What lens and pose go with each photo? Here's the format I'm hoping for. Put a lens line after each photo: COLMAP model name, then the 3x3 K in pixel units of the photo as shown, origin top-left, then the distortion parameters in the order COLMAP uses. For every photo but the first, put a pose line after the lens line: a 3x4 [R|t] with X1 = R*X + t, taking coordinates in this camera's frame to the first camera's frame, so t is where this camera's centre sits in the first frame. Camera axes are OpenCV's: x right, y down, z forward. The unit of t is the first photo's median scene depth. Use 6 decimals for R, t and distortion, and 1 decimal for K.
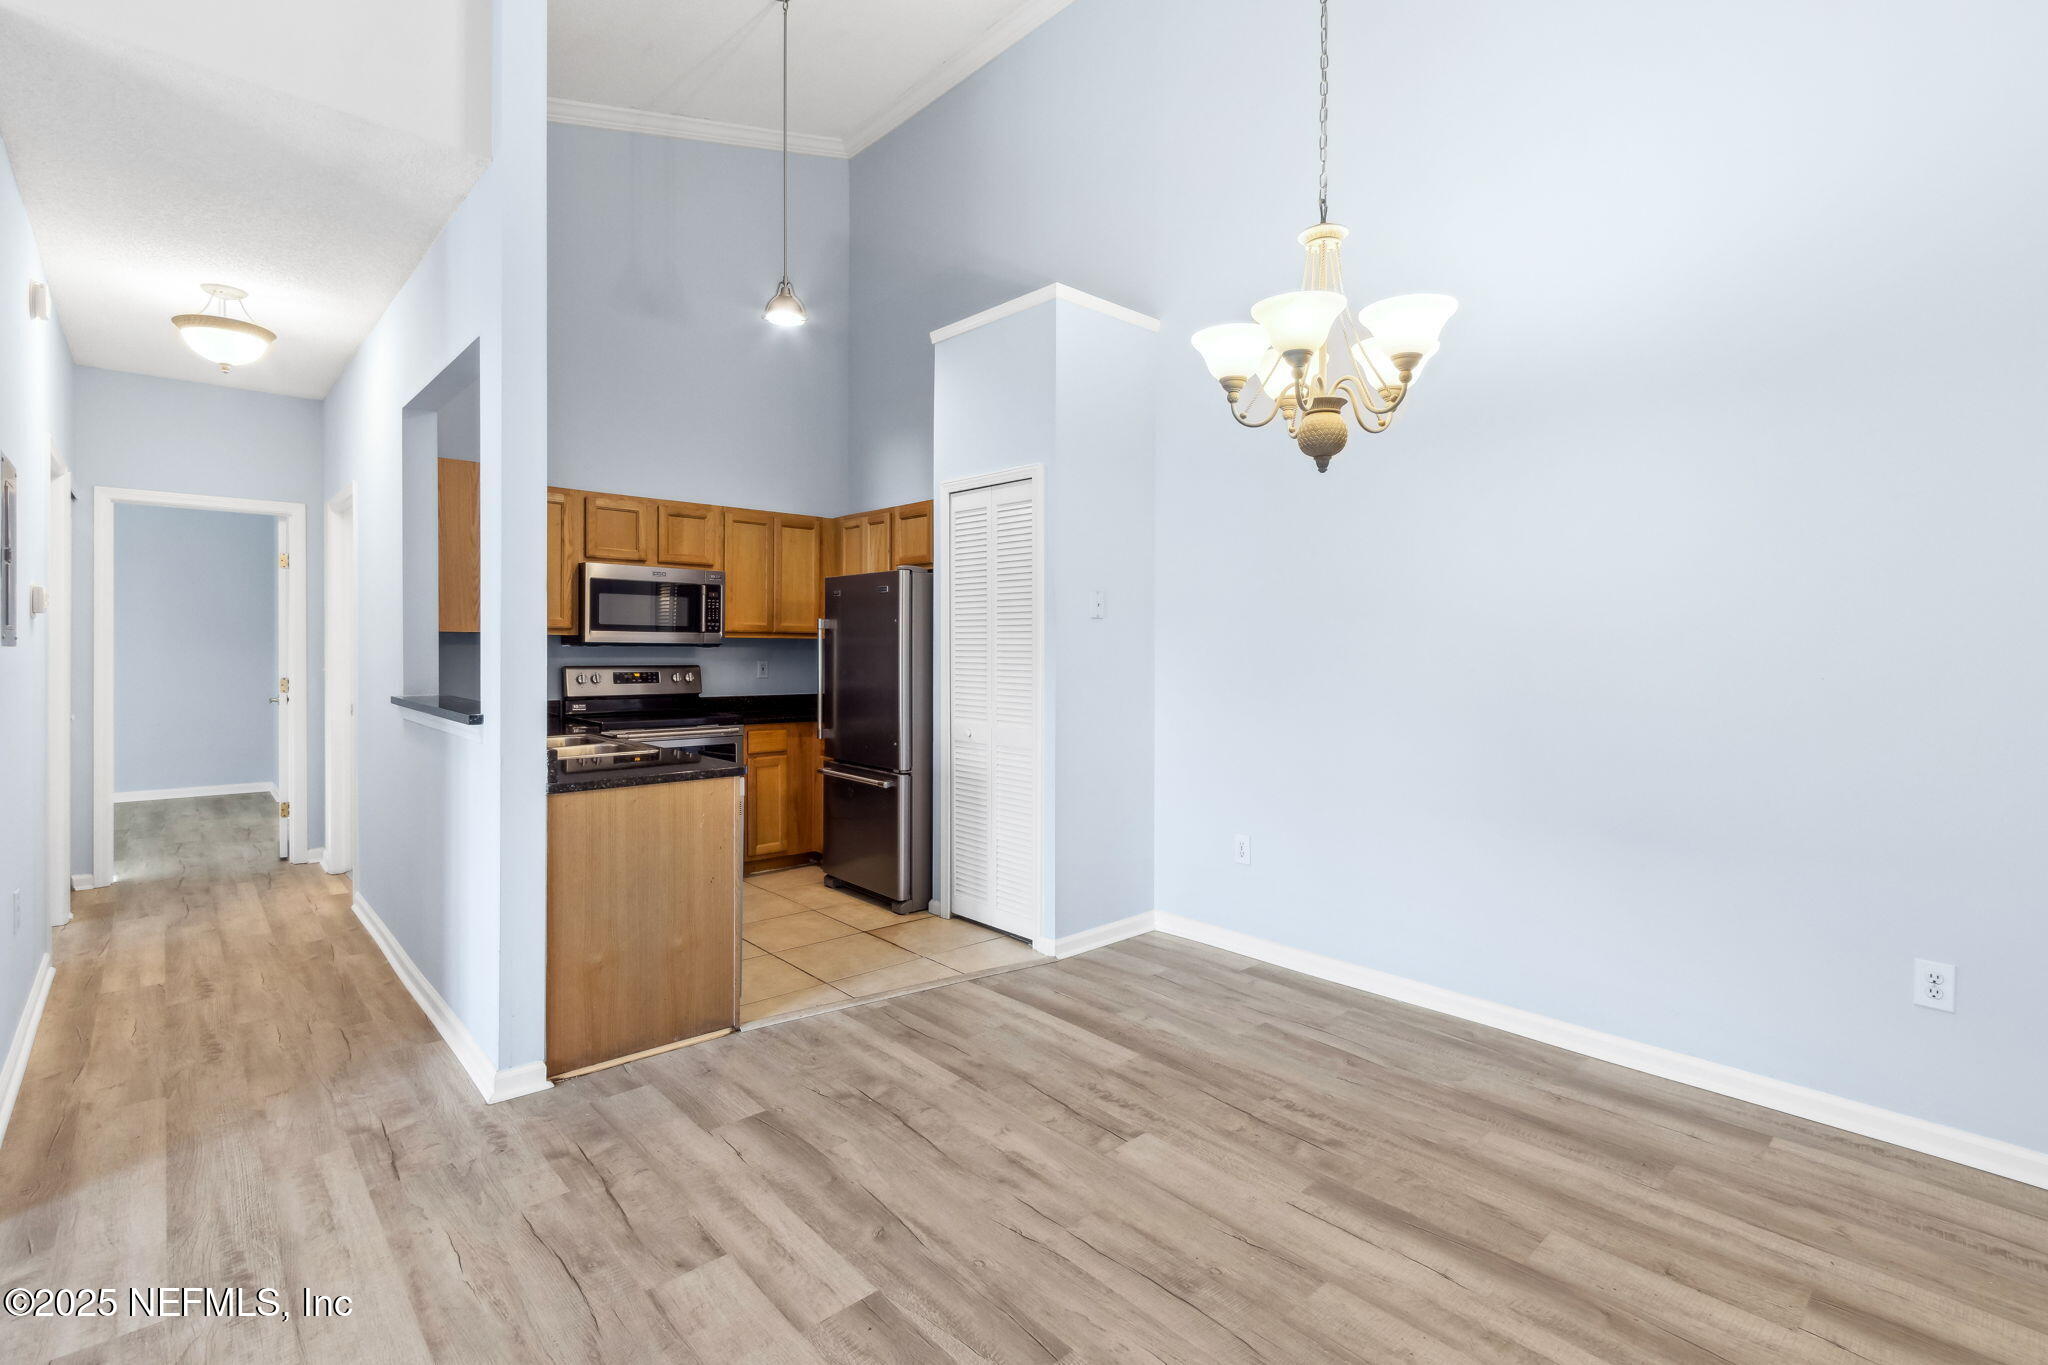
lens RADIAL K [[943.2, 0, 1007.6], [0, 943.2, 674.4], [0, 0, 1]] dist [0.001712, -0.000798]
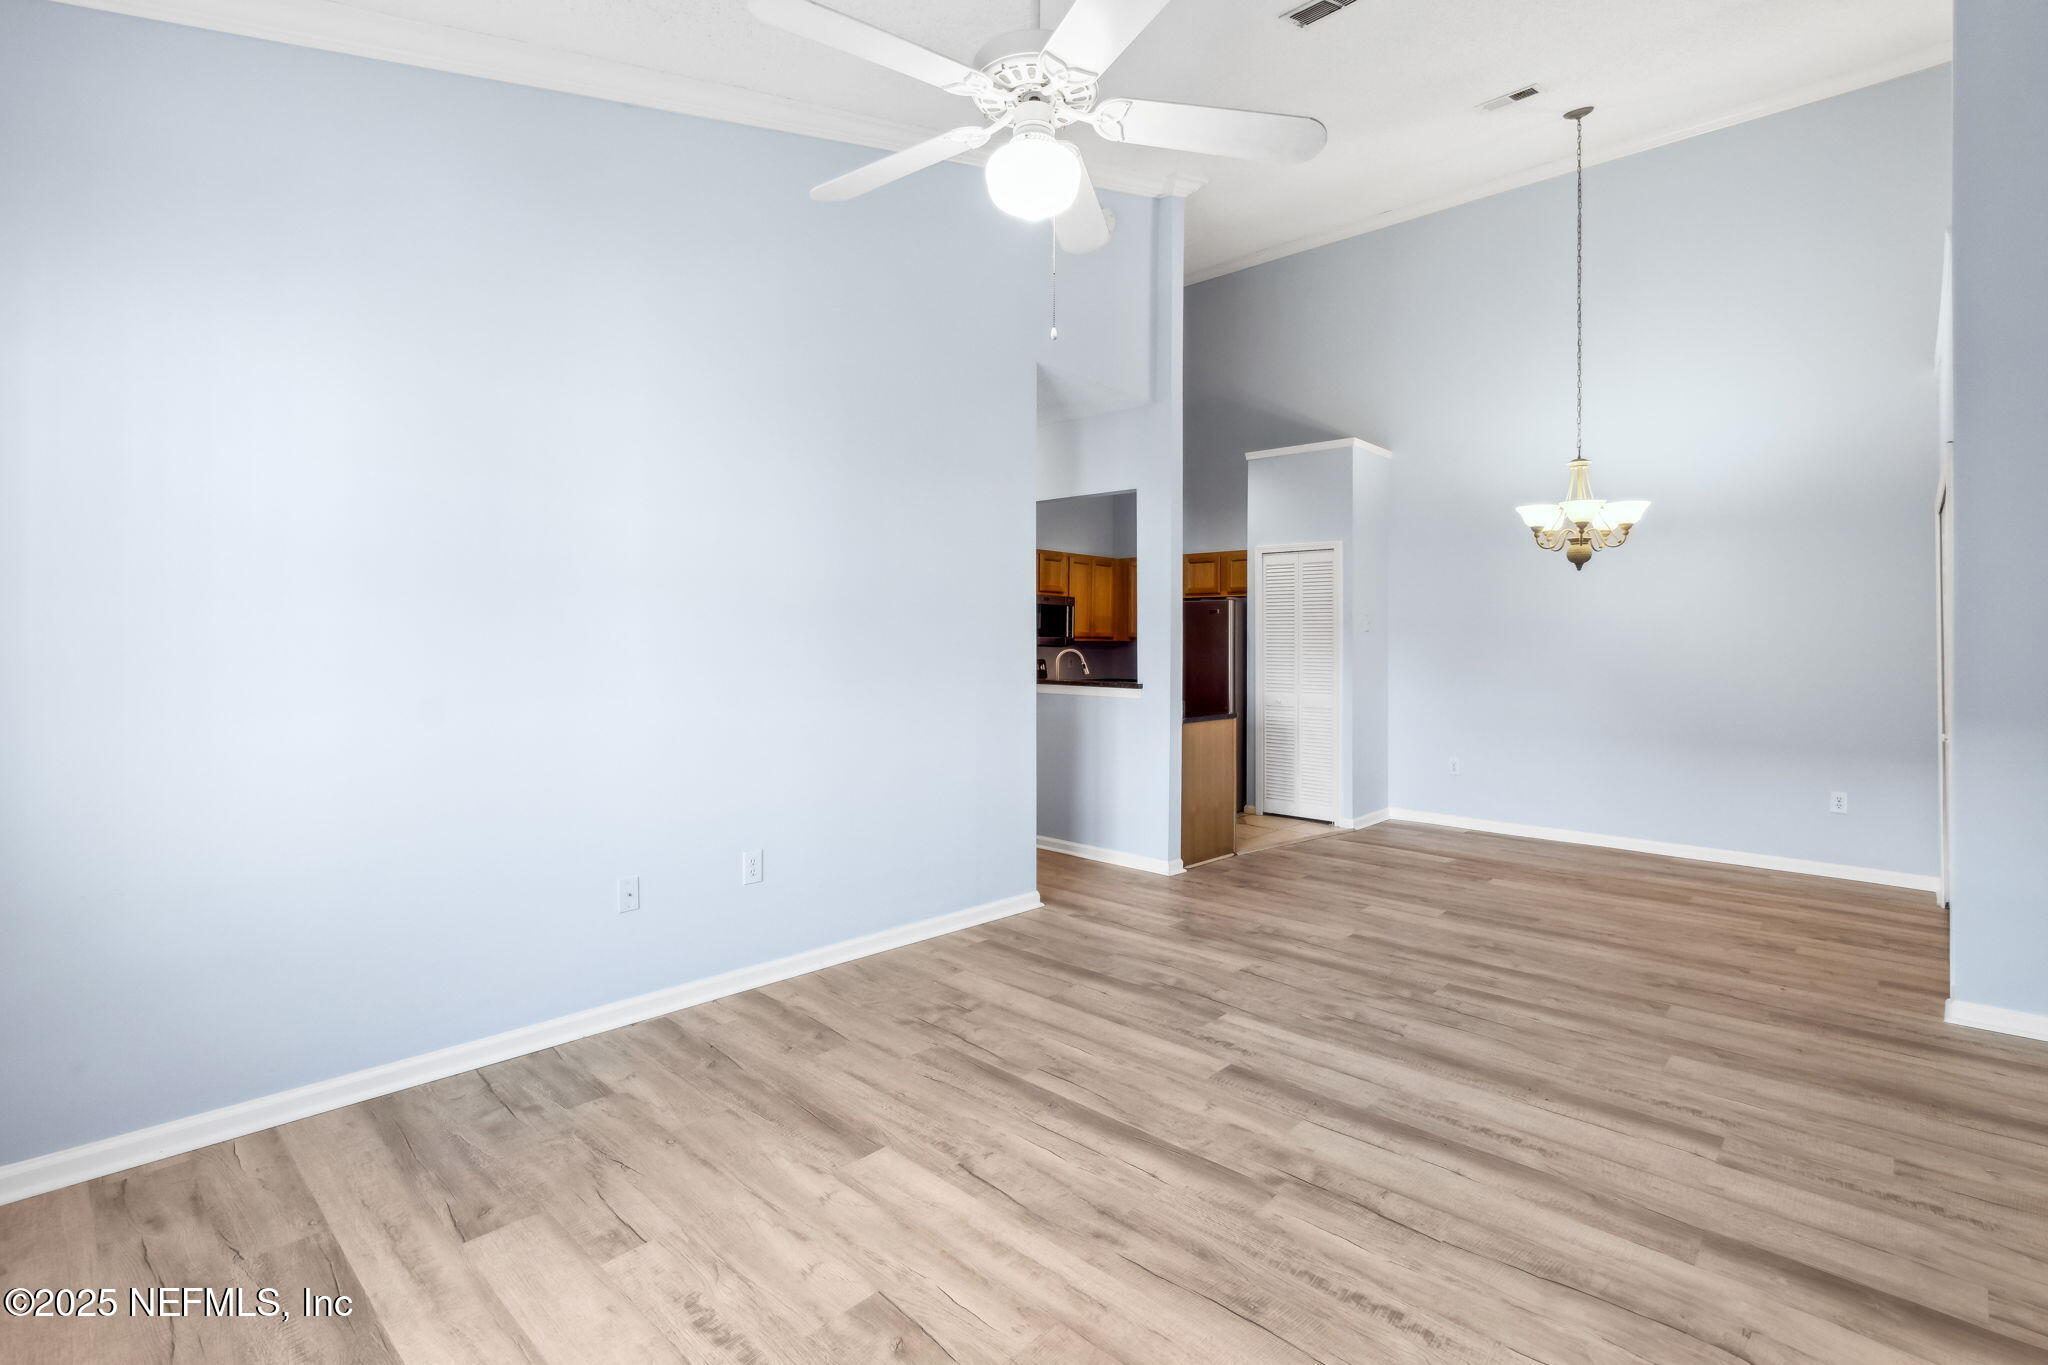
lens RADIAL K [[943.2, 0, 984.9], [0, 943.2, 648.8], [0, 0, 1]] dist [0.001712, -0.000798]
pose [[0.998735, -0.000990, 0.050271, -0.866783], [0.002007, 0.999794, -0.020184, 0.006937], [-0.050241, 0.020260, 0.998532, -0.837869]]
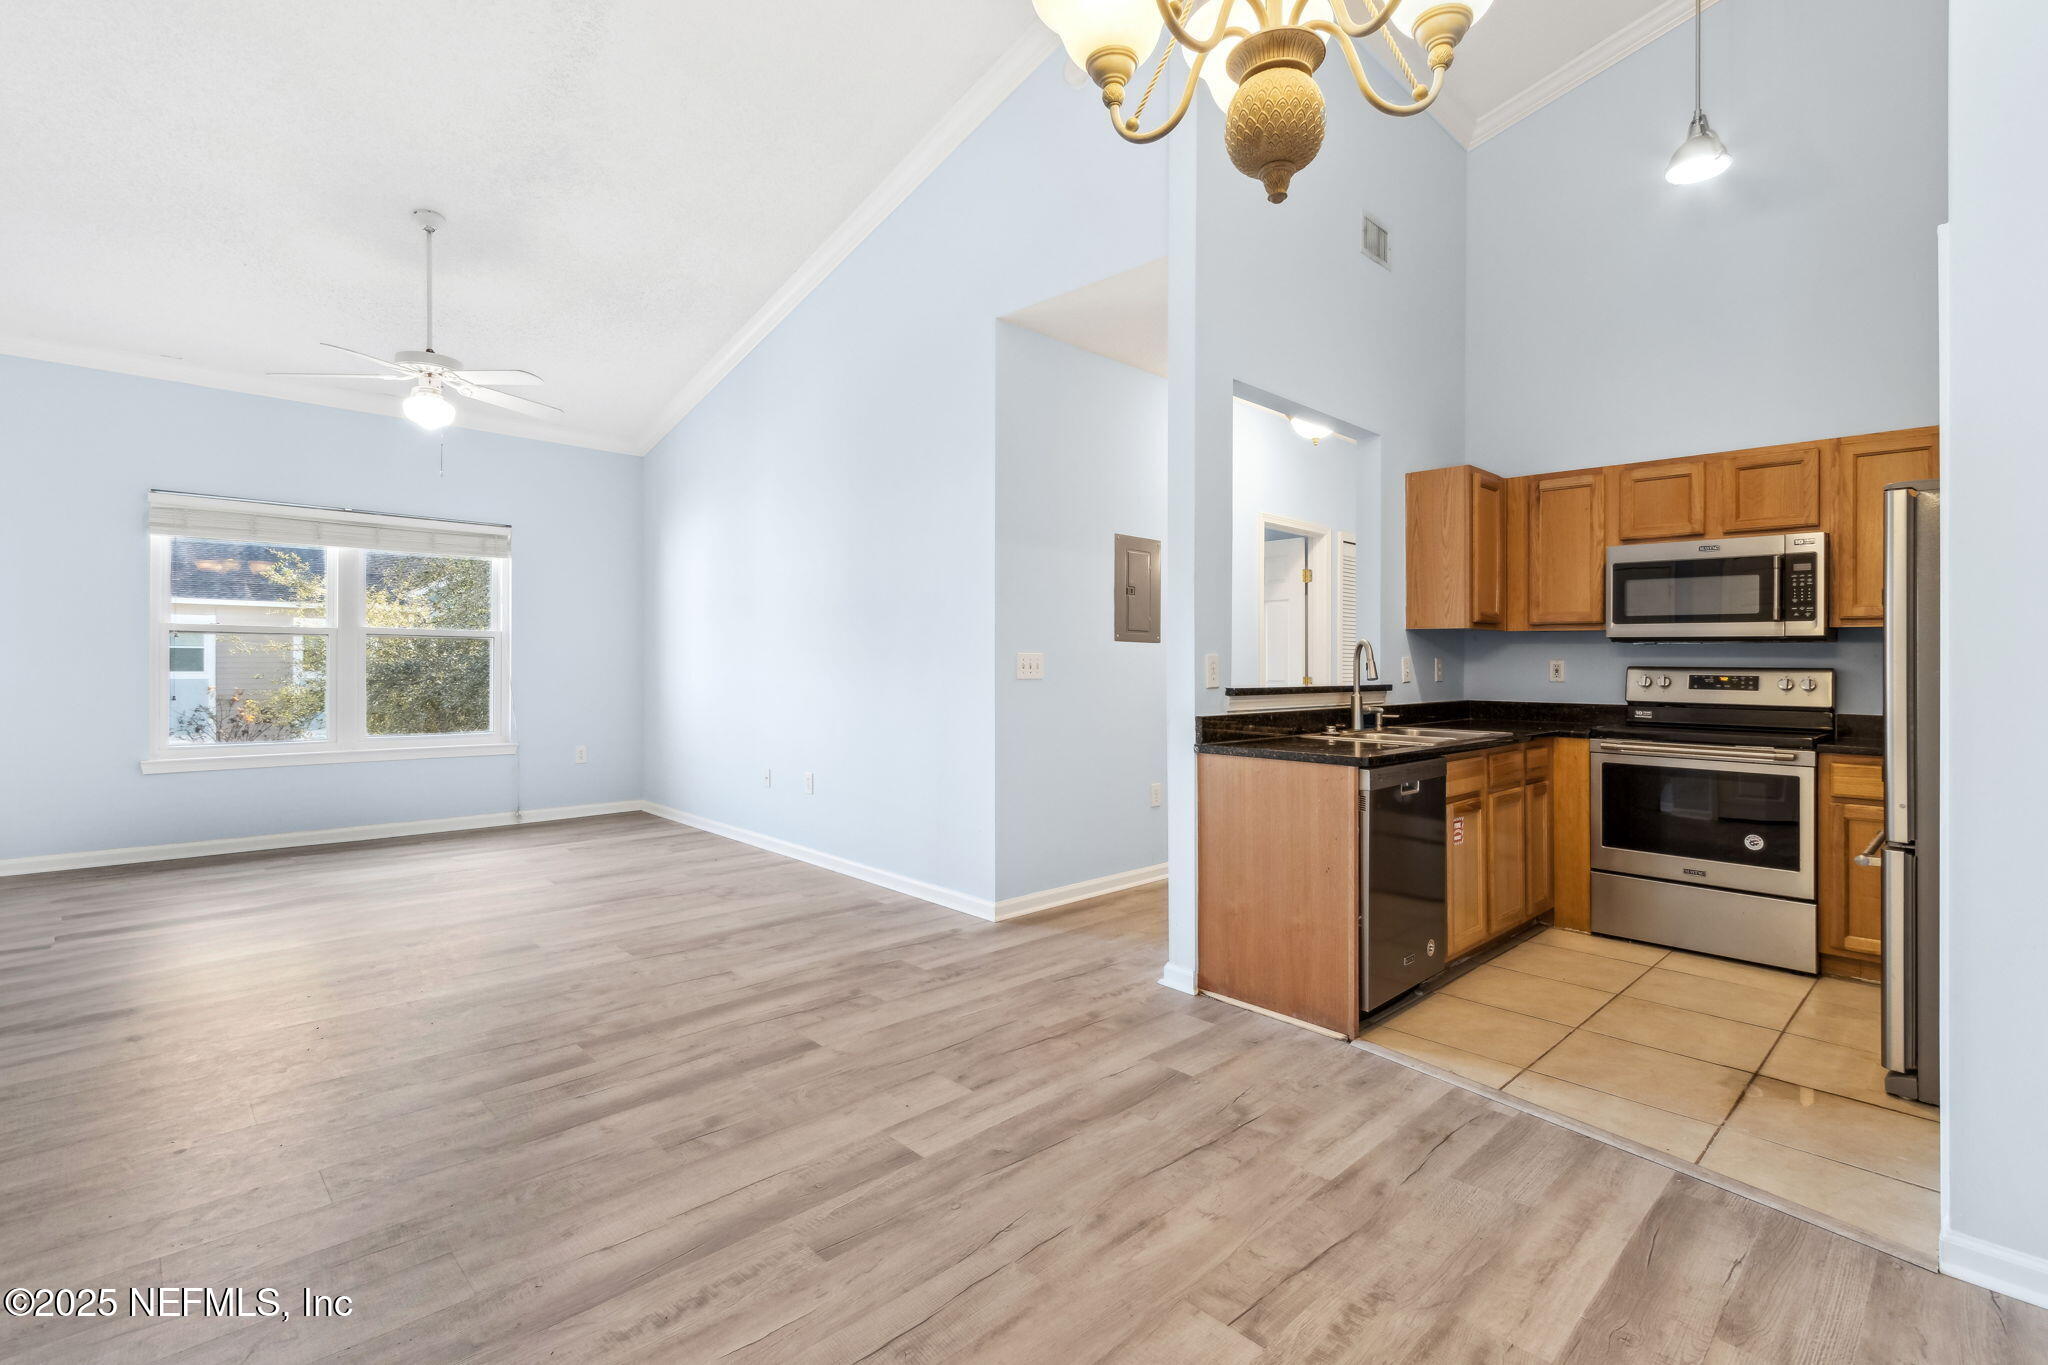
lens RADIAL K [[943.2, 0, 1040.5], [0, 943.2, 677.1], [0, 0, 1]] dist [0.001712, -0.000798]
pose [[0.041385, 0.010550, -0.999088, 0.609933], [-0.038216, 0.999229, 0.008968, 0.022937], [0.998412, 0.037810, 0.041756, 0.631709]]
